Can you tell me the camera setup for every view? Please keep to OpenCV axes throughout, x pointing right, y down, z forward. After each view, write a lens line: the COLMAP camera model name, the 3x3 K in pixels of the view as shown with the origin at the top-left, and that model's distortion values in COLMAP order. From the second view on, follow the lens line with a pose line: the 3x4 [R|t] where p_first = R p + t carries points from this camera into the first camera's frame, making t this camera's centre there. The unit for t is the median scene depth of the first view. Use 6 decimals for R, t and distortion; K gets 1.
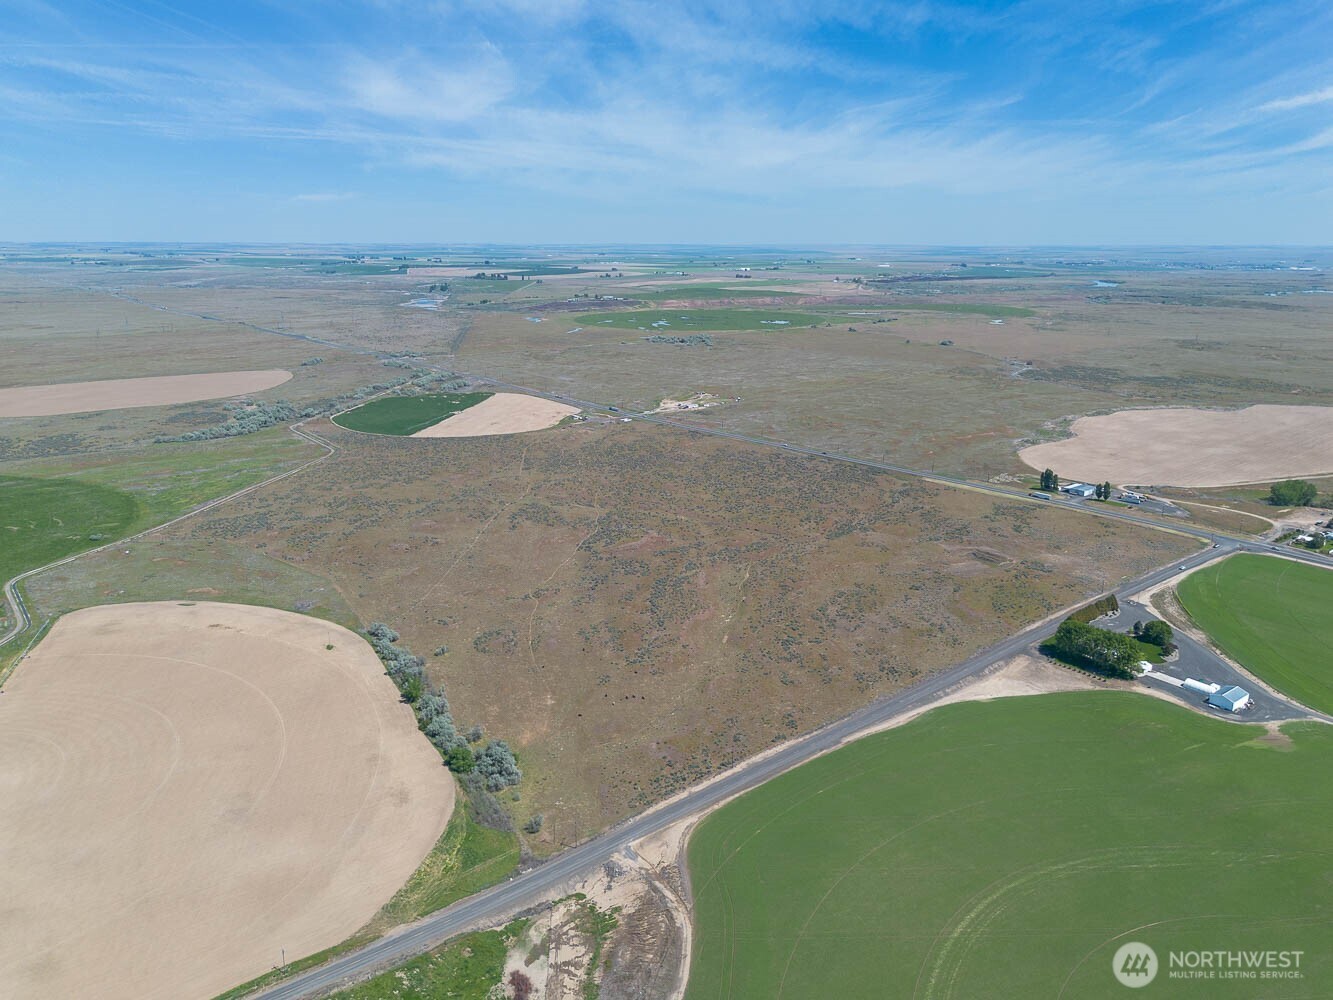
lens RADIAL K [[935.5, 0, 664.9], [0, 935.5, 499.2], [0, 0, 1]] dist [0.032536, -0.017112]
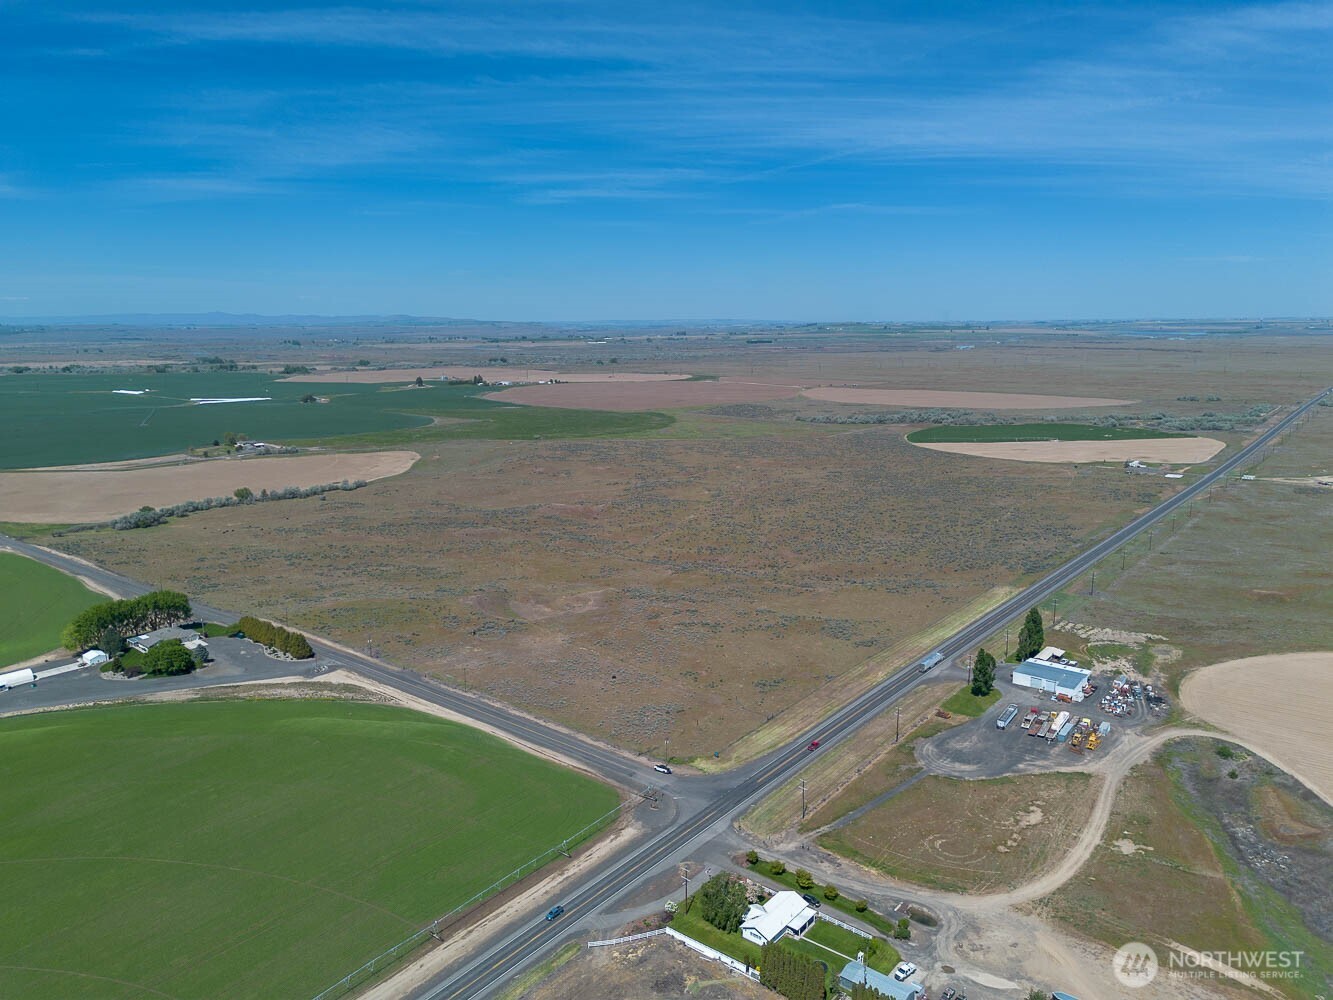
lens RADIAL K [[935.5, 0, 662.3], [0, 935.5, 496.0], [0, 0, 1]] dist [0.032536, -0.017112]
pose [[0.213427, 0.177491, -0.960701, 0.984892], [-0.251604, 0.960174, 0.121498, -0.114586], [0.944004, 0.215786, 0.249585, 0.912414]]
